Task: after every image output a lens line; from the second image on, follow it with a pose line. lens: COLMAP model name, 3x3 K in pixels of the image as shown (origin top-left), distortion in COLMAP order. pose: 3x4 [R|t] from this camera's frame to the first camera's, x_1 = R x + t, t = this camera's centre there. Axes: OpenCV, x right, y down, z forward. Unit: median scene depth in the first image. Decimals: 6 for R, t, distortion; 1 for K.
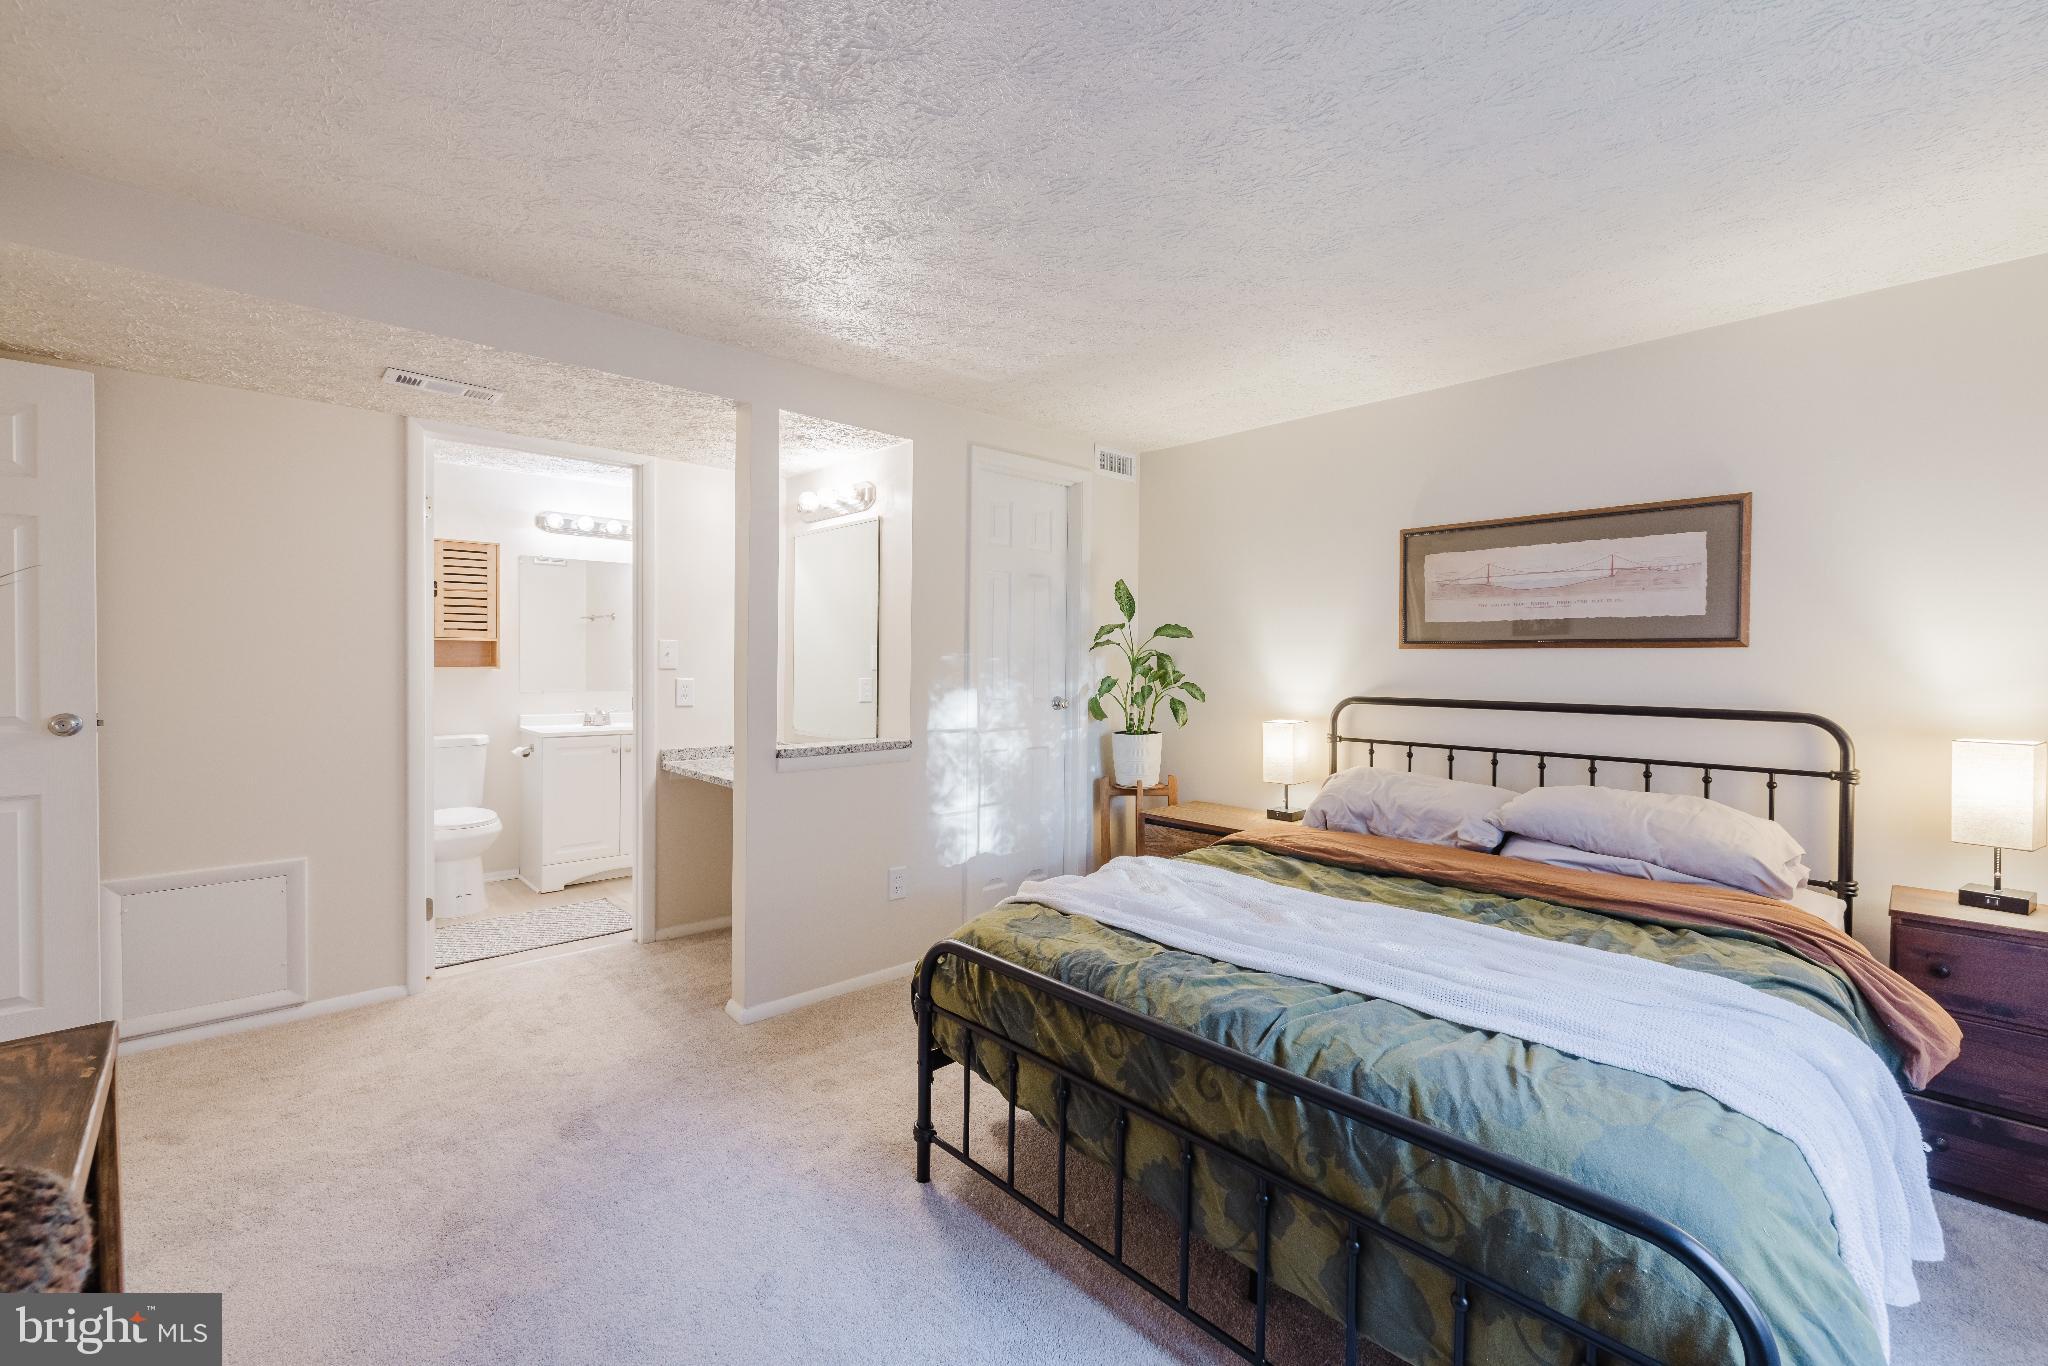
lens RADIAL K [[846.4, 0, 1023.4], [0, 846.4, 670.8], [0, 0, 1]] dist [0.000676, -0.000150]
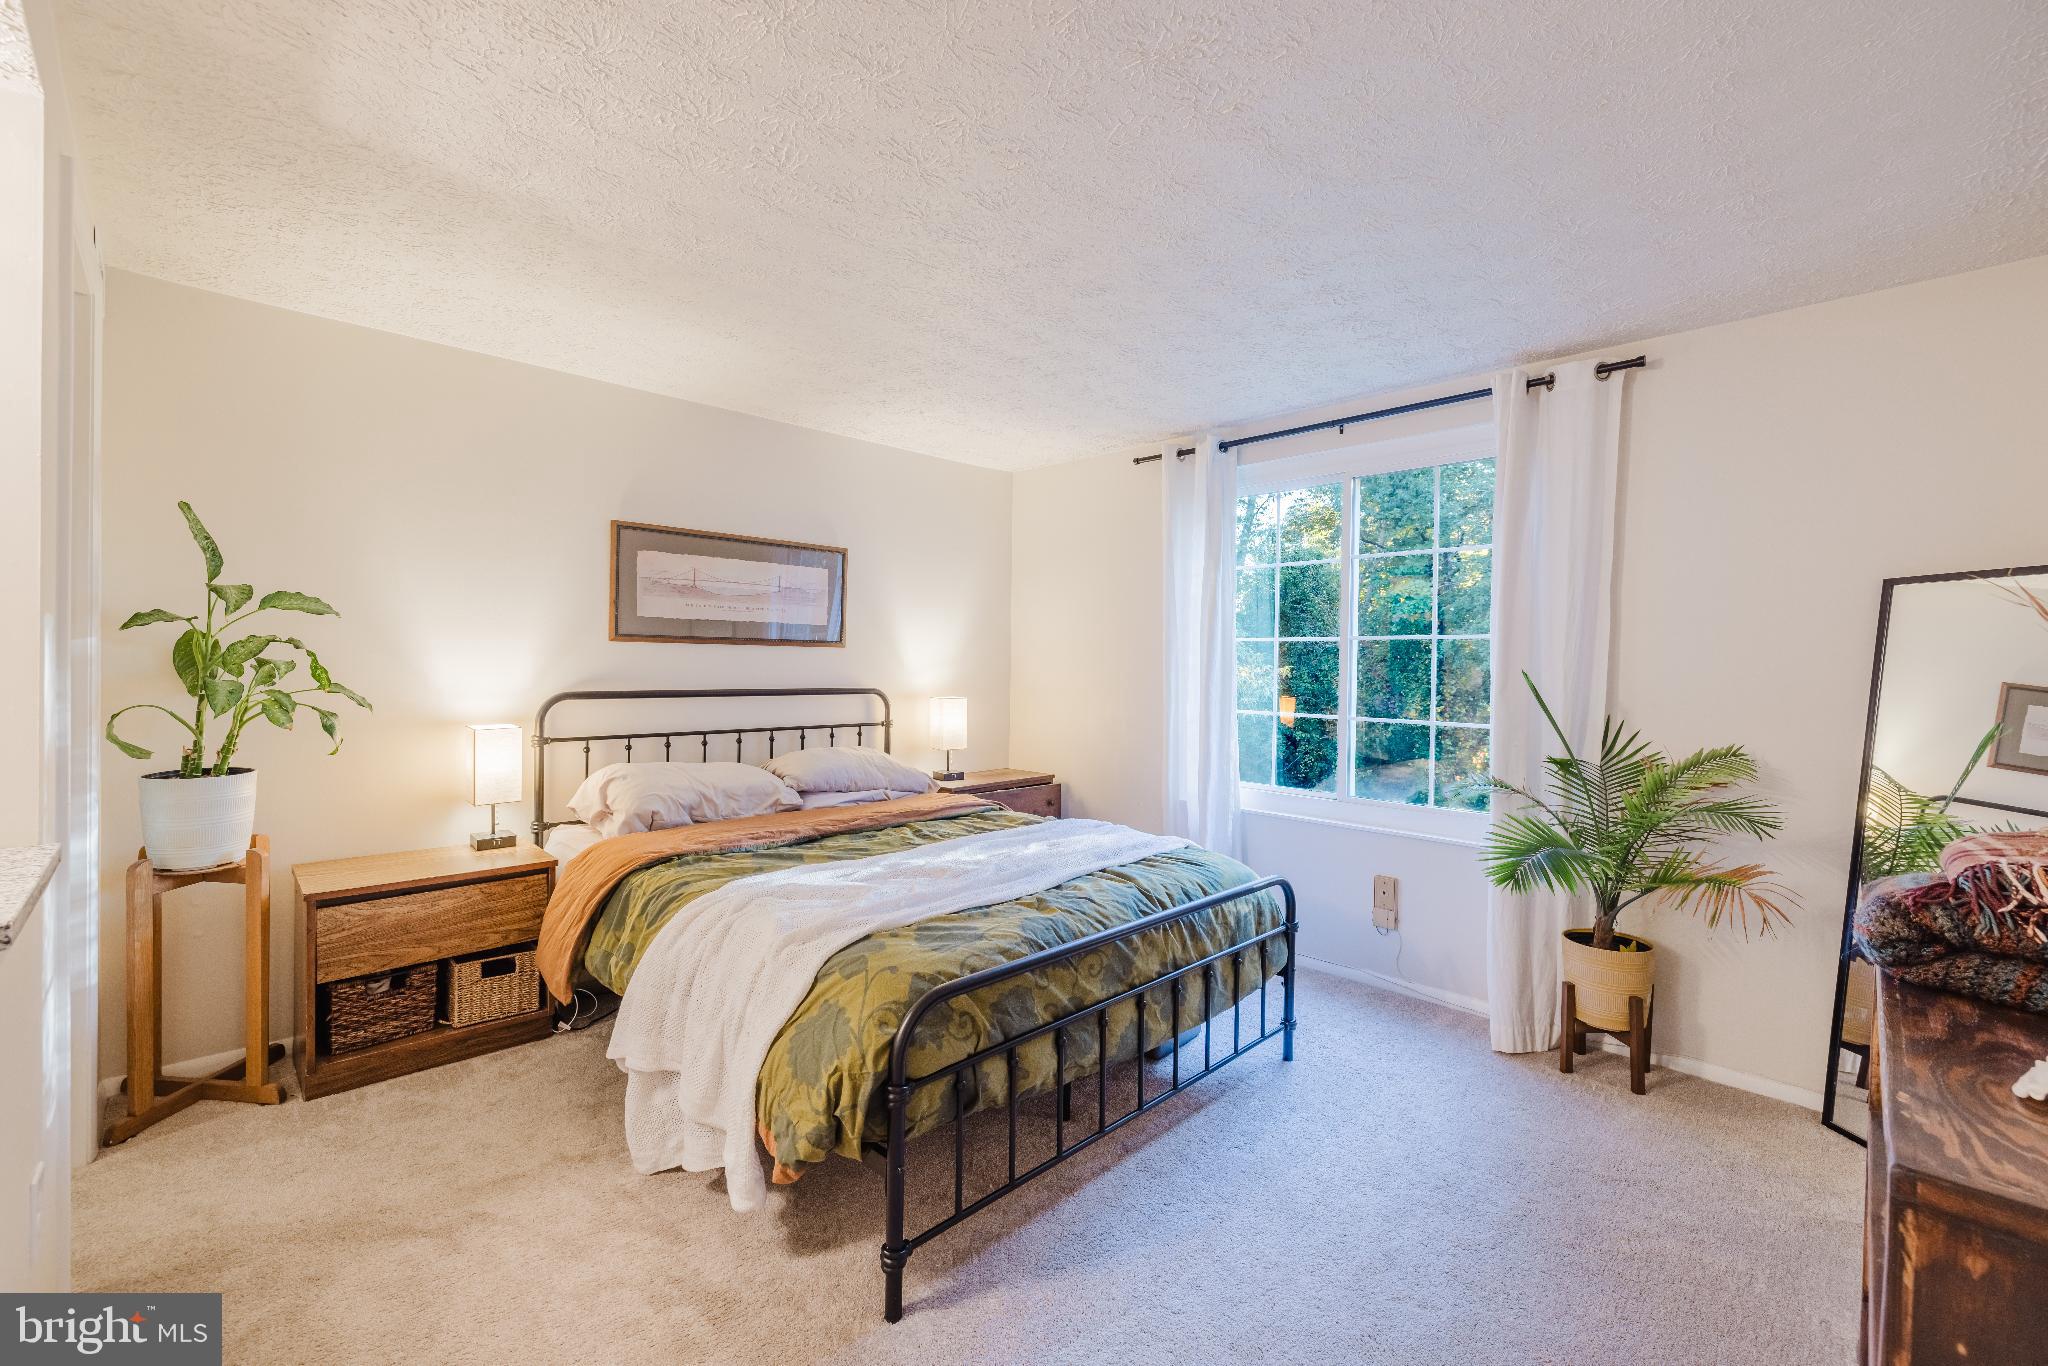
lens RADIAL K [[846.4, 0, 1023.4], [0, 846.4, 670.8], [0, 0, 1]] dist [0.000676, -0.000150]
pose [[-0.022795, -0.017408, 0.999589, -0.707310], [-0.002303, 0.999847, 0.017360, -0.012804], [-0.999738, -0.001906, -0.022832, 0.704912]]
